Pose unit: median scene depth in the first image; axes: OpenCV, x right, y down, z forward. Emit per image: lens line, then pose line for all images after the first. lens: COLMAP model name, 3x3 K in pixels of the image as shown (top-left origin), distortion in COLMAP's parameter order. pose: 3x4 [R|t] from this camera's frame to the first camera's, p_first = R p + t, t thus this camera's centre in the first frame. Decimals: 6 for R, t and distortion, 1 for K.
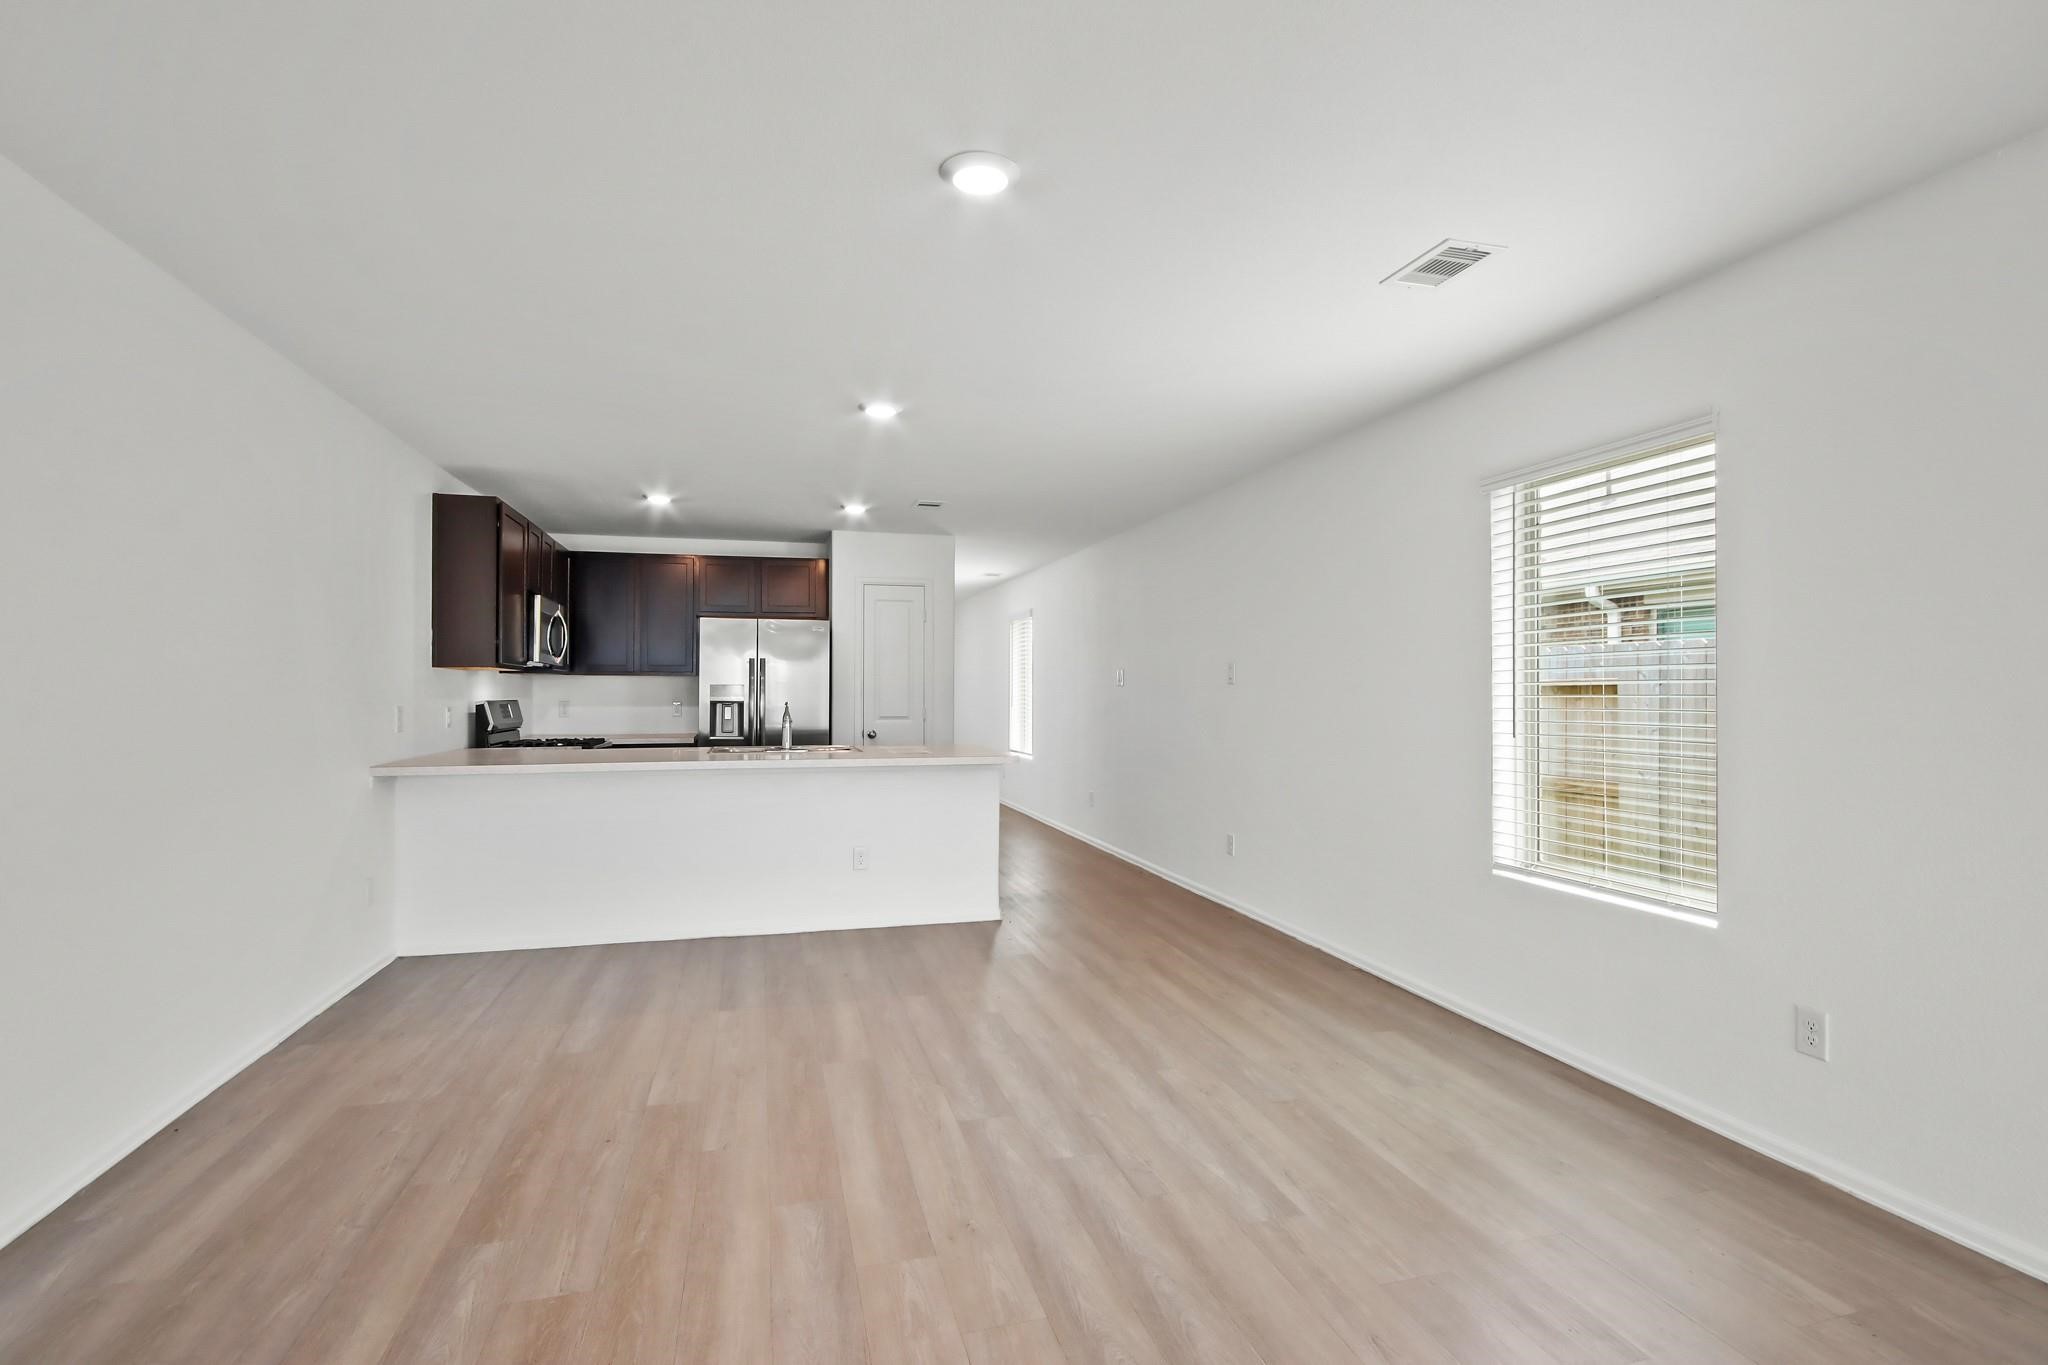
lens RADIAL K [[952.7, 0, 1043.5], [0, 952.7, 686.2], [0, 0, 1]] dist [0.004422, -0.000332]
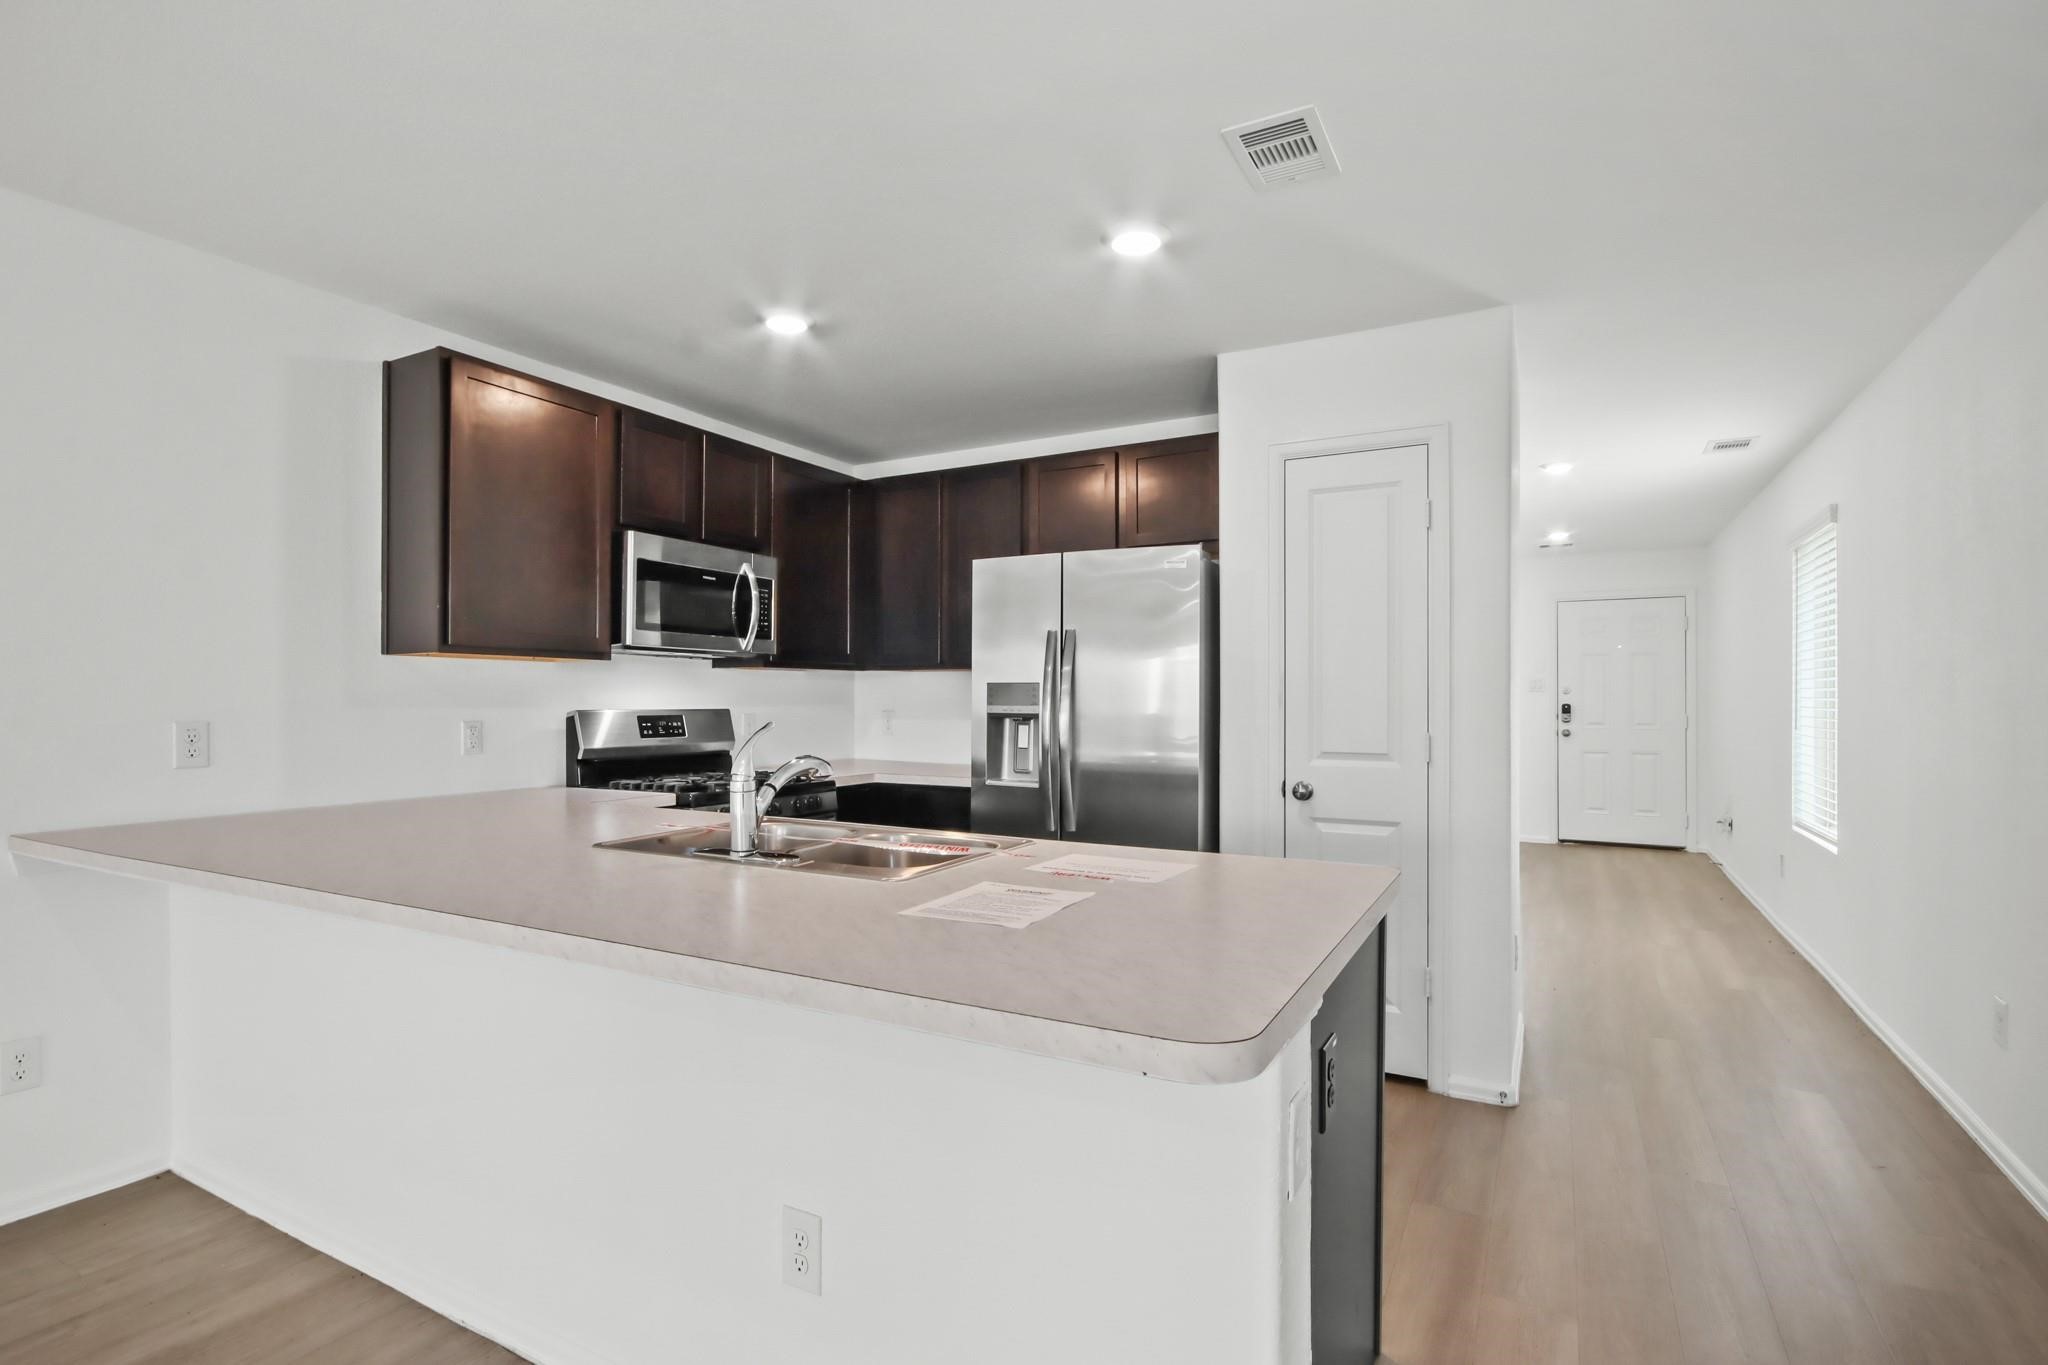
lens RADIAL K [[970.4, 0, 1021.3], [0, 970.4, 701.2], [0, 0, 1]] dist [0.026738, -0.015664]
pose [[0.704725, 0.002448, -0.709476, 0.057682], [0.001879, 0.999984, 0.005316, 0.005797], [0.709478, -0.005080, 0.704709, 0.630034]]
